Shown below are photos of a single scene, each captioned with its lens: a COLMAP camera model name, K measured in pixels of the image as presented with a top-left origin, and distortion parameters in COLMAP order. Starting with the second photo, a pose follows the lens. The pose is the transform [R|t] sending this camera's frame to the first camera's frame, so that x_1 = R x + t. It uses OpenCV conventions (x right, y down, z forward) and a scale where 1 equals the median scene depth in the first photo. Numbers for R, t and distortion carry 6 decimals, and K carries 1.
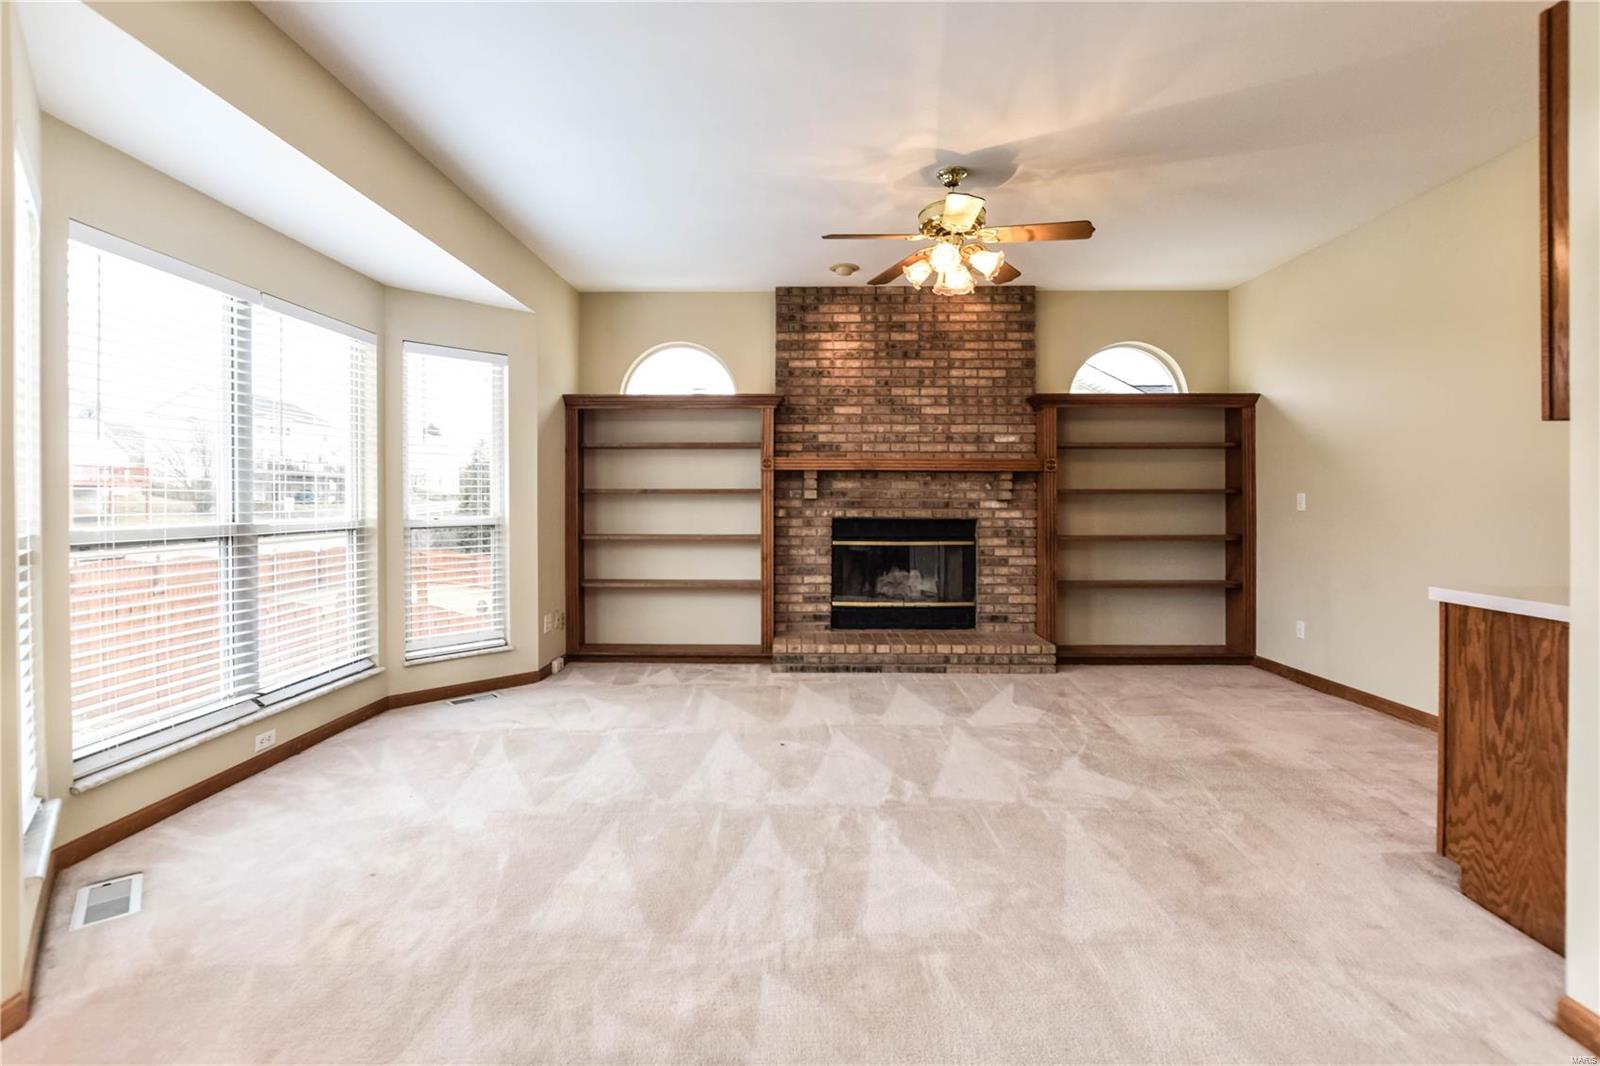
lens RADIAL K [[708.6, 0, 800.2], [0, 708.6, 499.6], [0, 0, 1]] dist [-0.027769, 0.003599]
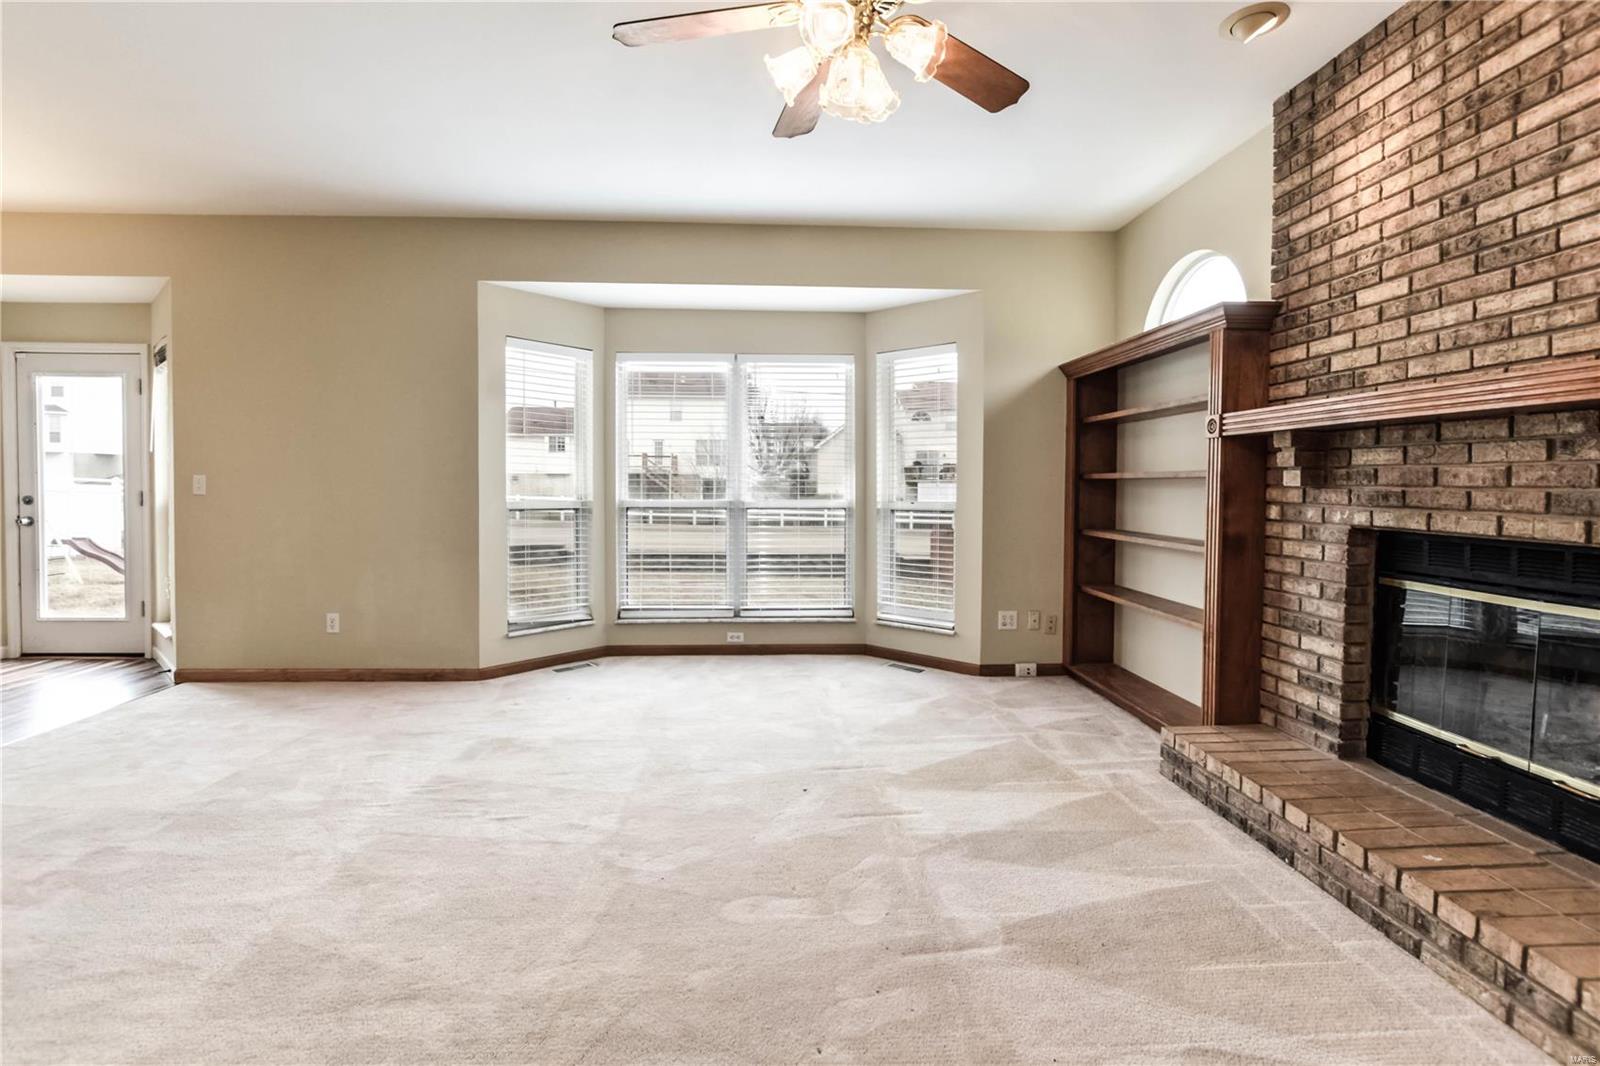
lens RADIAL K [[708.6, 0, 801.0], [0, 708.6, 507.1], [0, 0, 1]] dist [-0.027769, 0.003599]
pose [[0.074911, 0.030779, -0.996715, 0.488975], [-0.001331, 0.999526, 0.030766, -0.001631], [0.997189, -0.000978, 0.074917, 0.594217]]
